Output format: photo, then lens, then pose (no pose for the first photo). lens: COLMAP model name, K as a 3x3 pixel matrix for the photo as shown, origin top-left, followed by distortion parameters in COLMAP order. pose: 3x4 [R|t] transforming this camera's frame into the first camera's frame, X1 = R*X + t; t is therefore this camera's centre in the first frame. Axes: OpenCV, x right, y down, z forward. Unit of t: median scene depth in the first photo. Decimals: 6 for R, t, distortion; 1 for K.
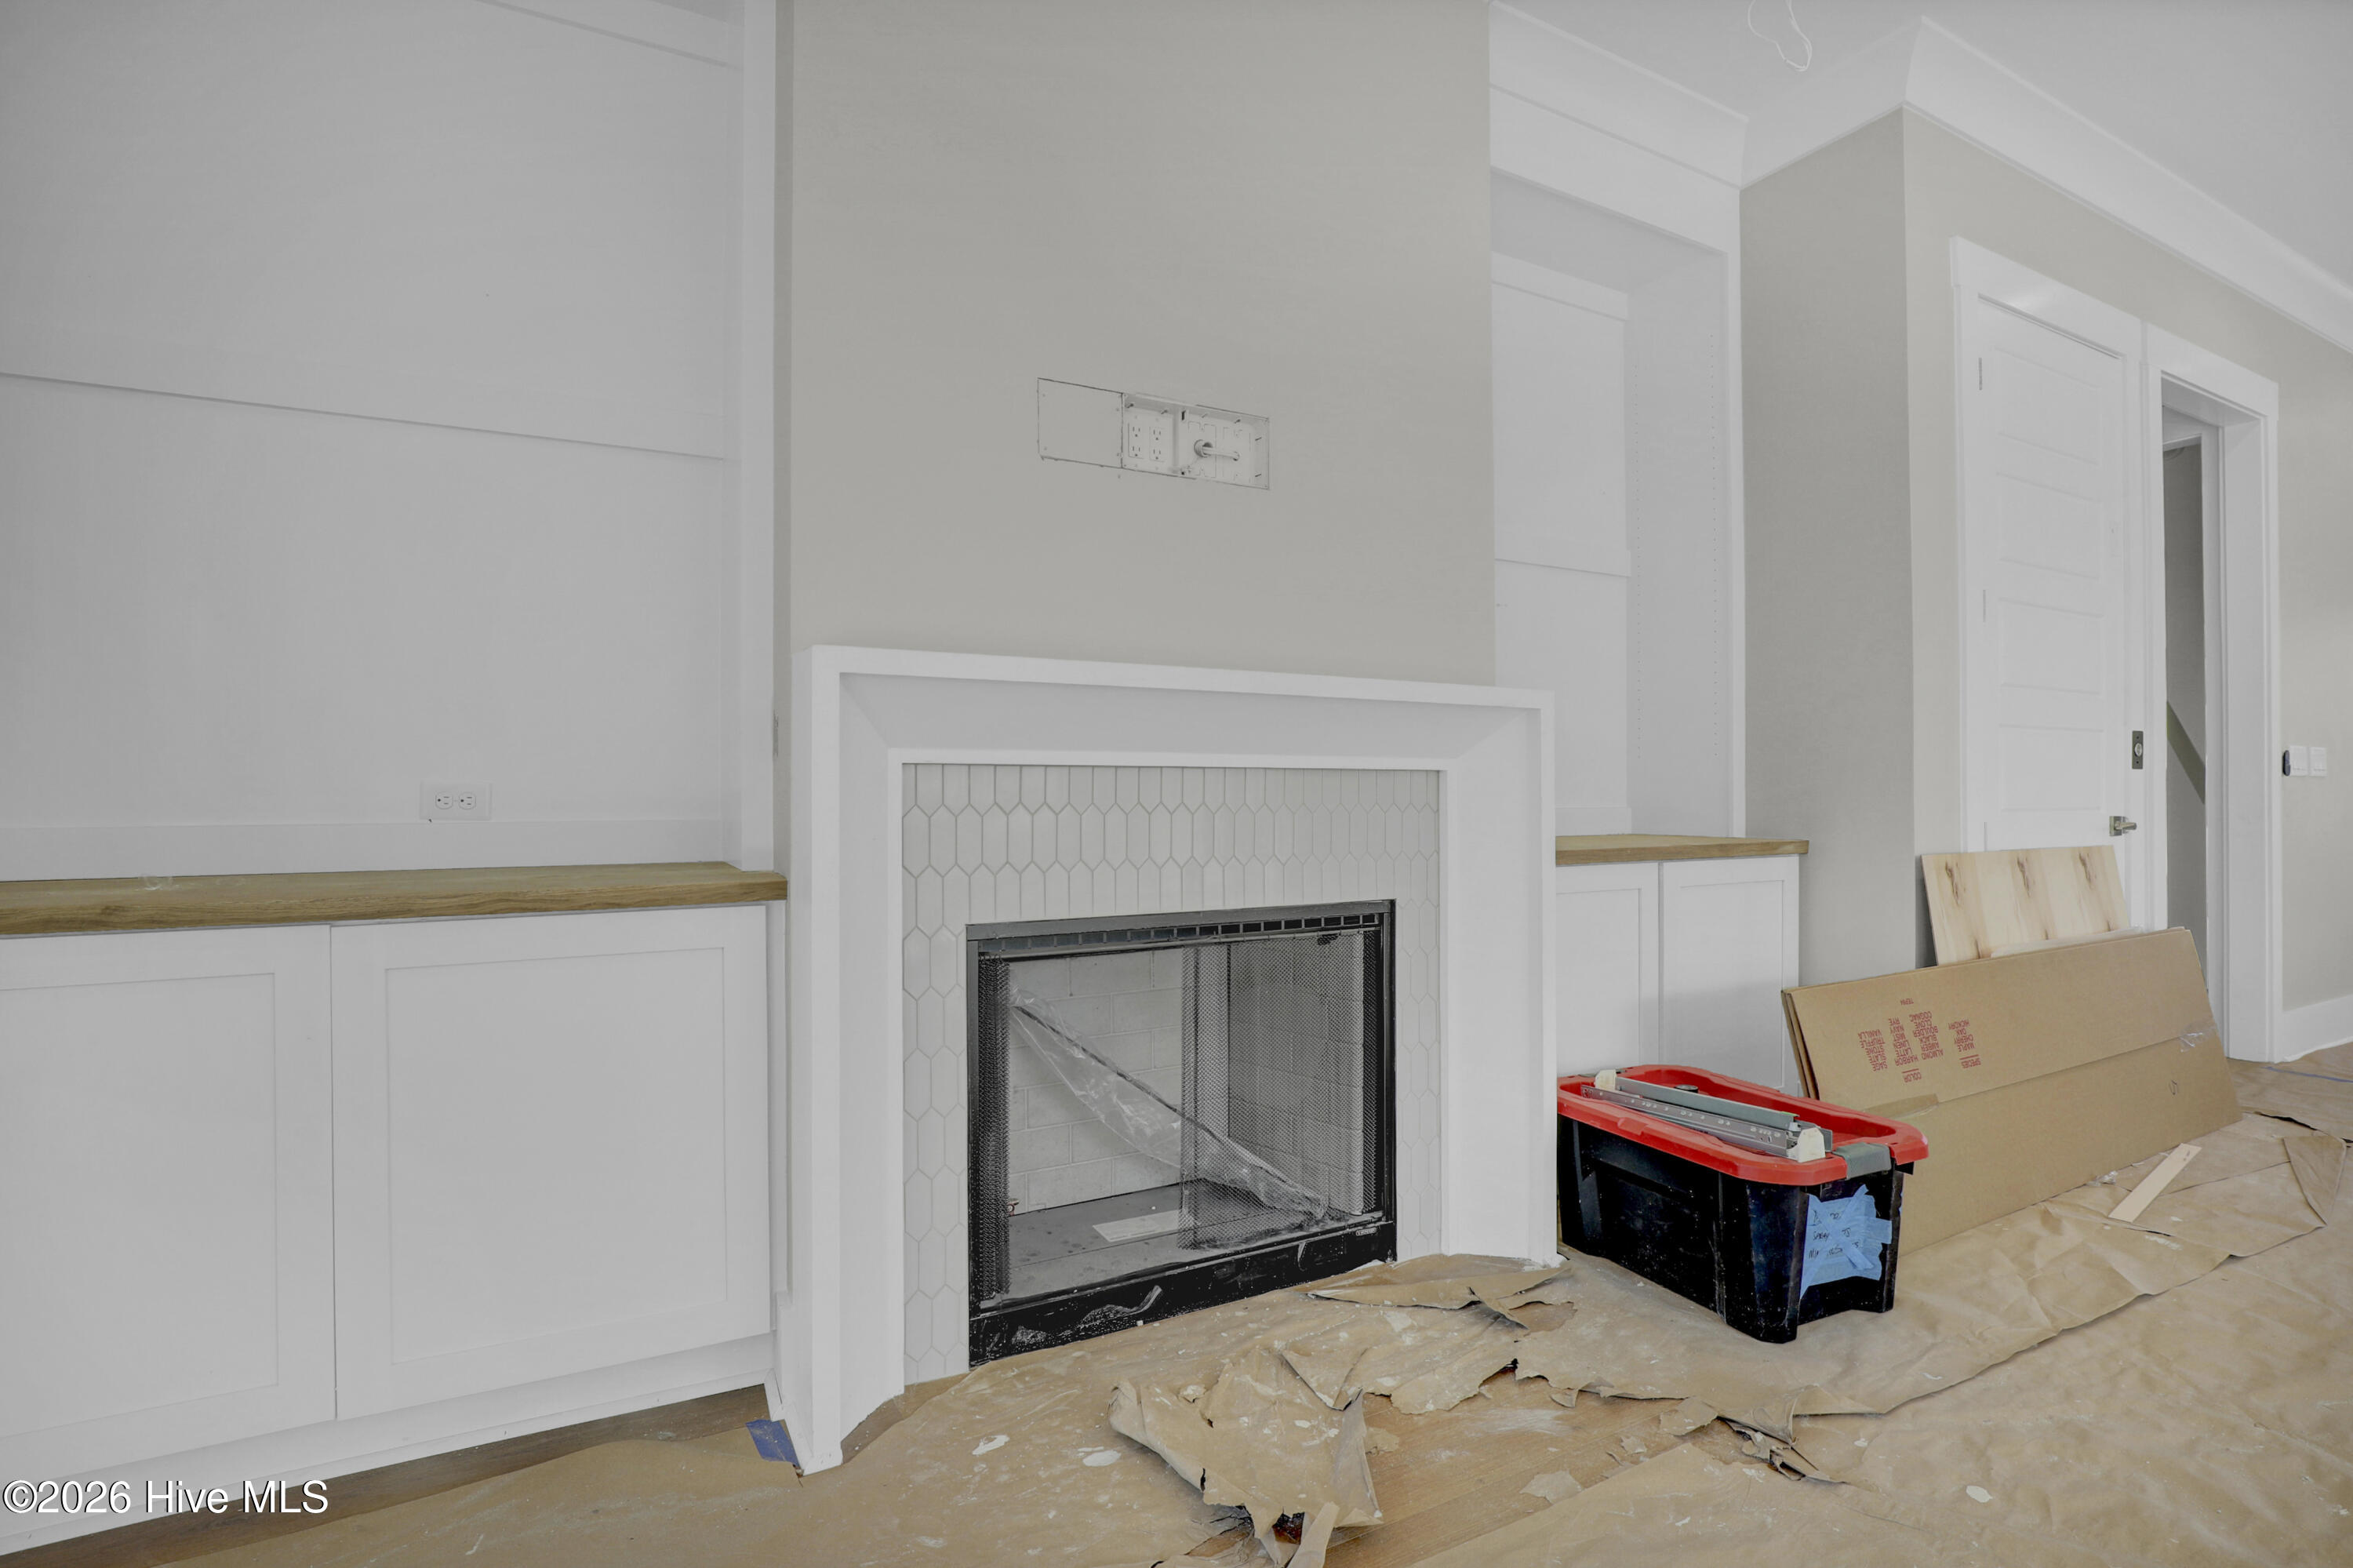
lens RADIAL K [[1096.5, 0, 1176.5], [0, 1096.5, 784.0], [0, 0, 1]] dist [-0.023596, 0.000121]
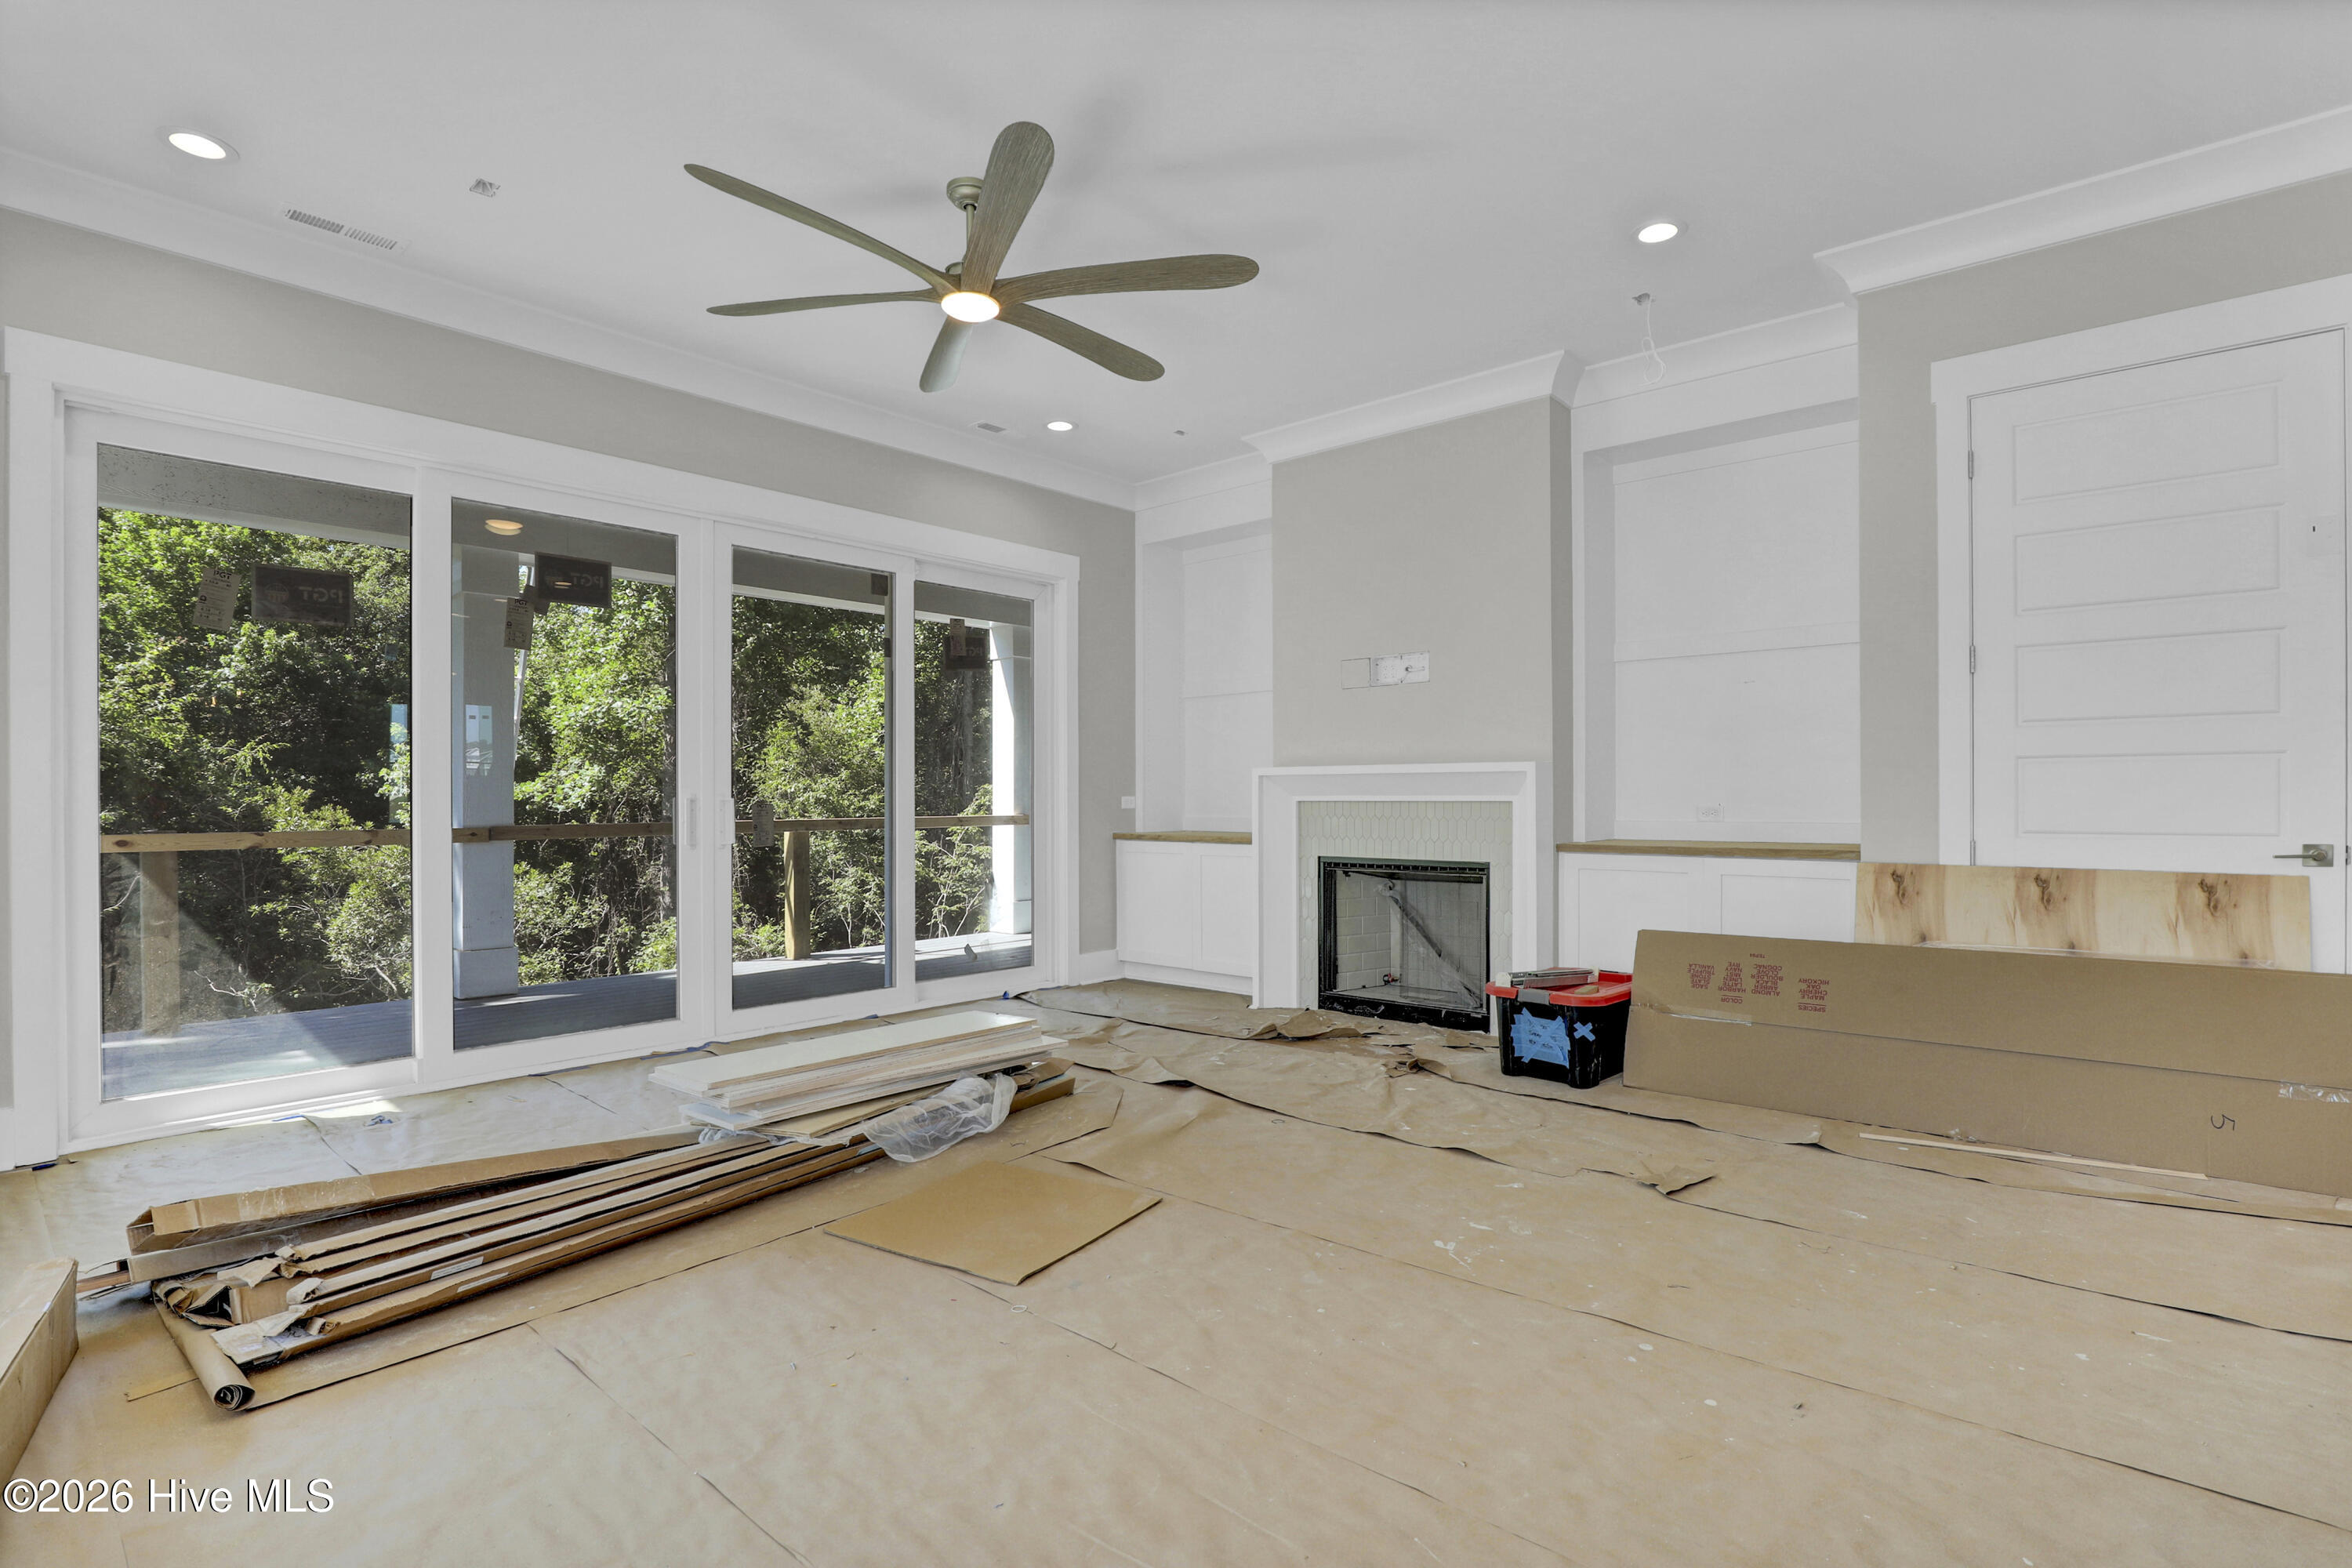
lens RADIAL K [[1106.2, 0, 1182.8], [0, 1106.2, 797.4], [0, 0, 1]] dist [-0.002051, -0.000149]
pose [[0.346828, -0.001778, -0.937927, 2.139133], [0.013465, 0.999905, 0.003084, -0.038507], [0.937832, -0.013699, 0.346819, -0.312312]]
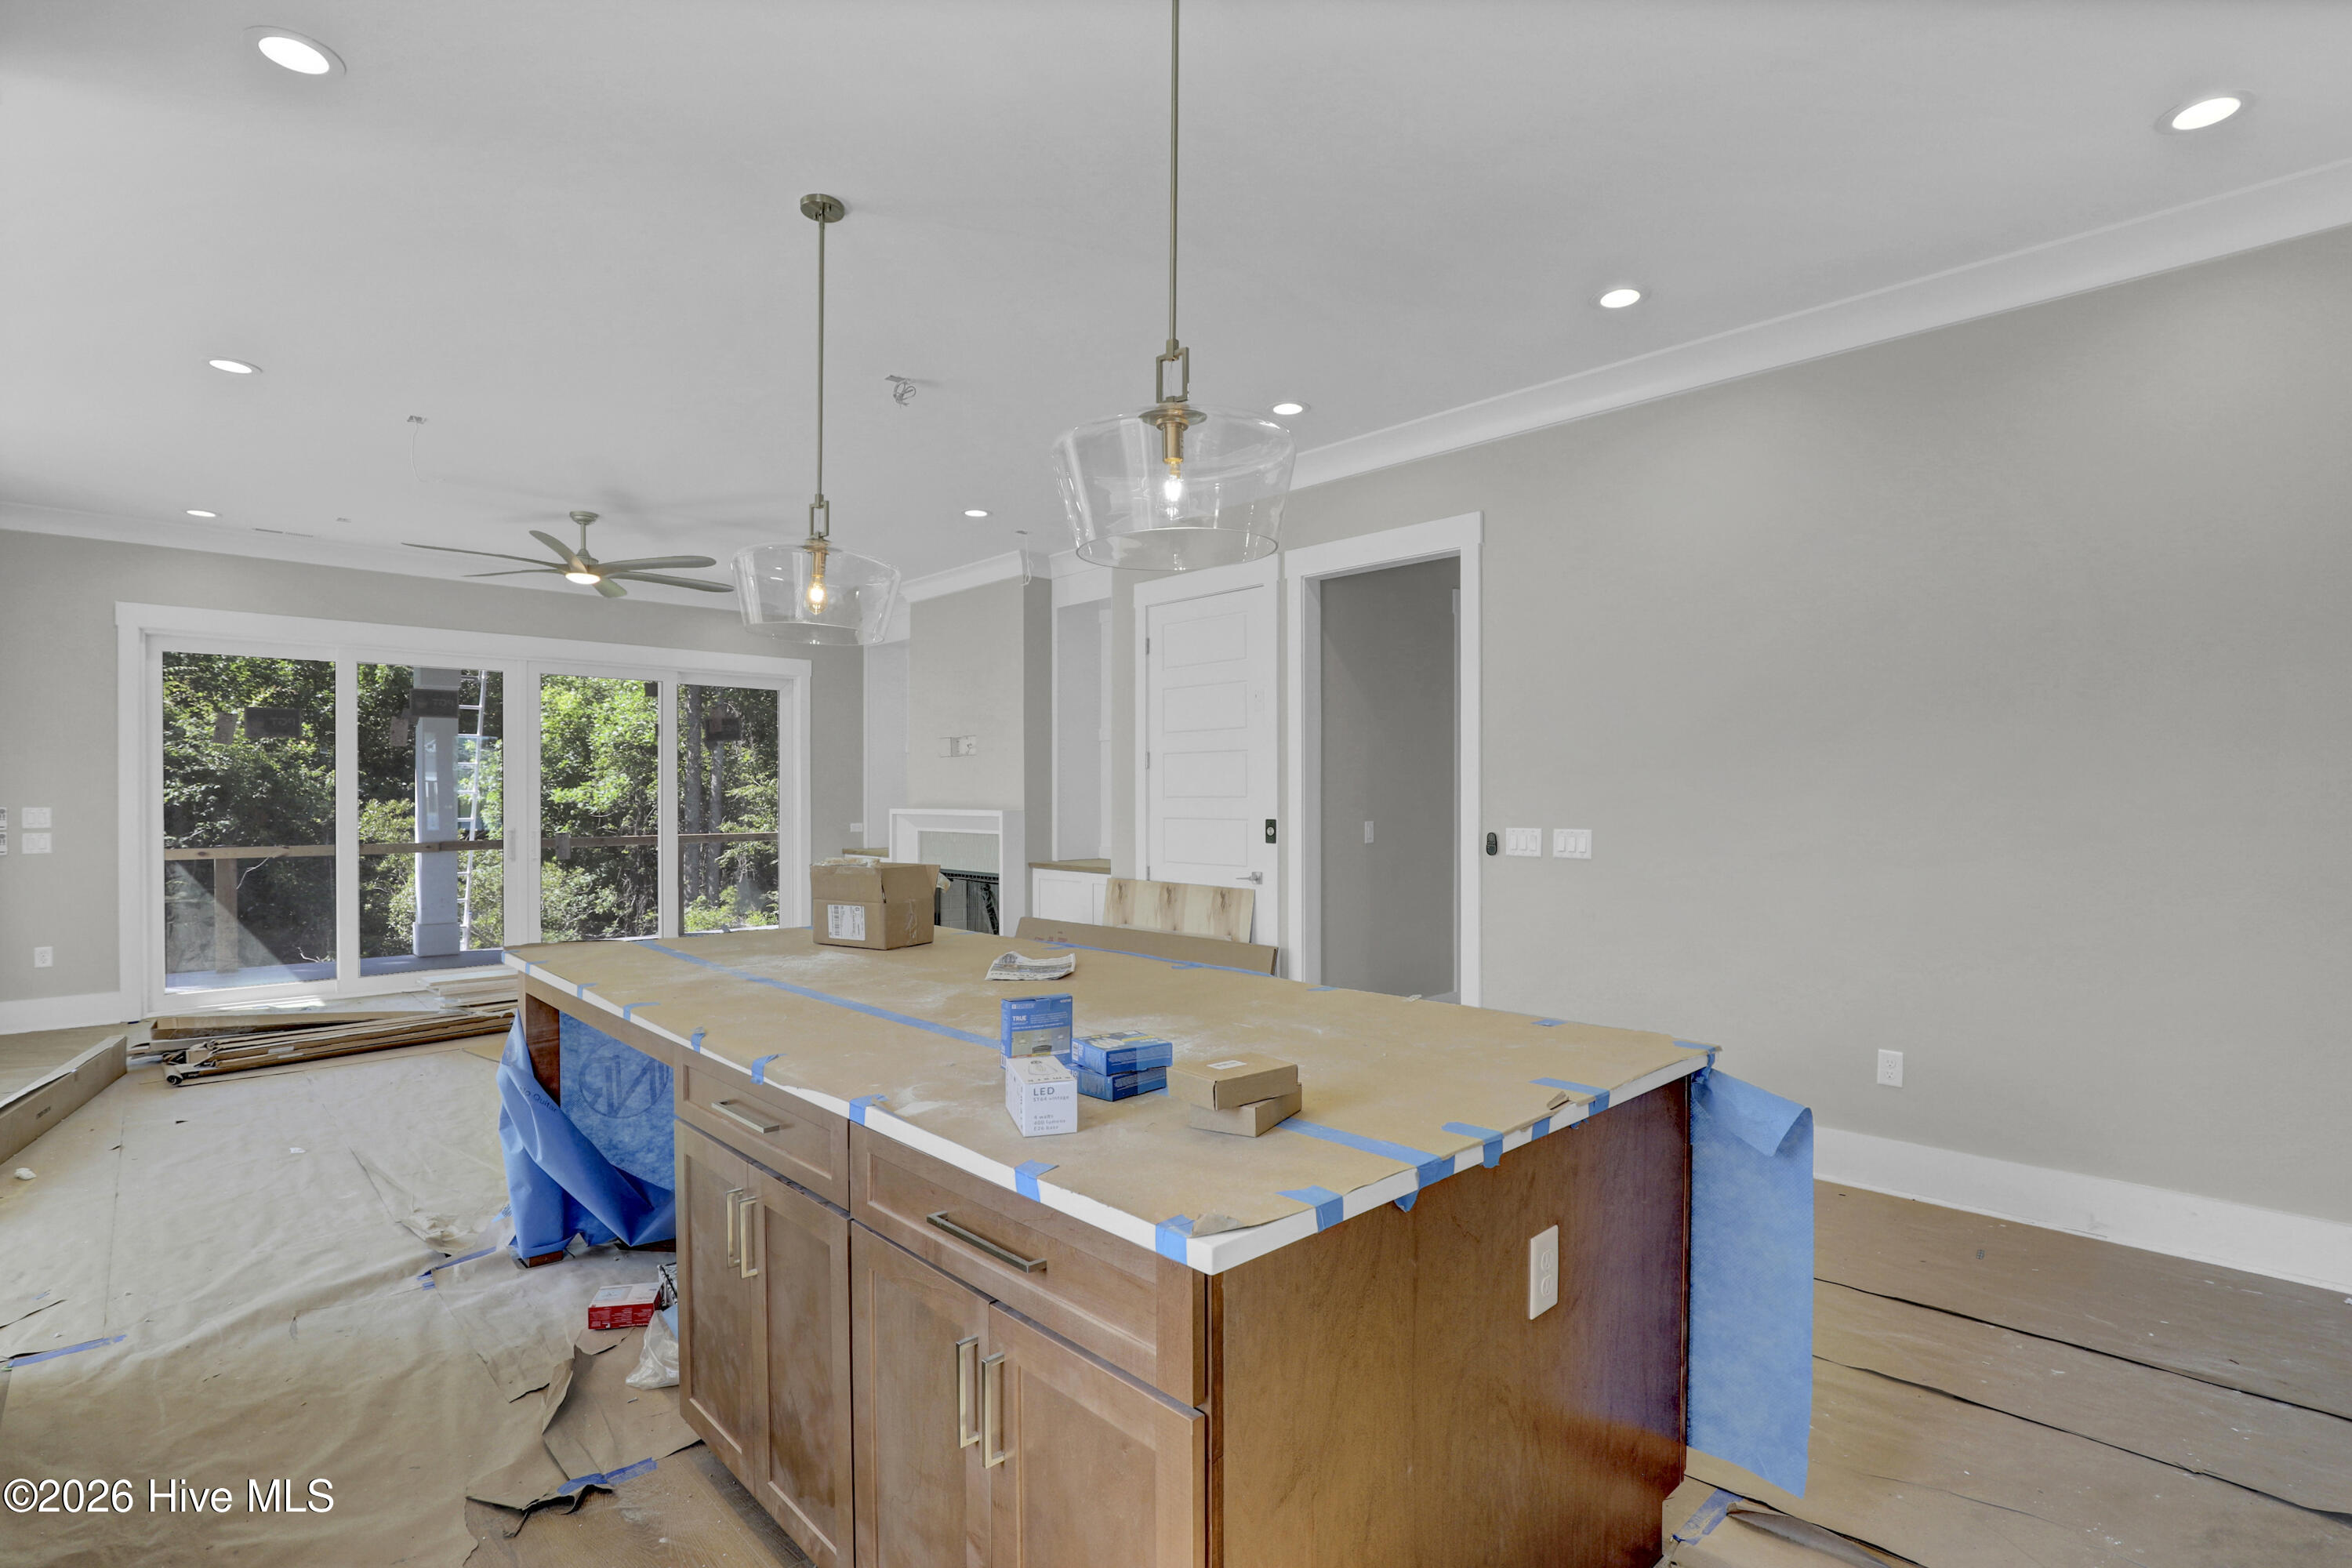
lens RADIAL K [[1096.0, 0, 1176.0], [0, 1096.0, 784.0], [0, 0, 1]] dist [-0.023596, 0.000121]
pose [[0.269519, -0.010402, -0.962939, 3.710721], [0.007046, 0.999936, -0.008830, -0.135545], [0.962969, -0.004405, 0.269575, 0.664523]]
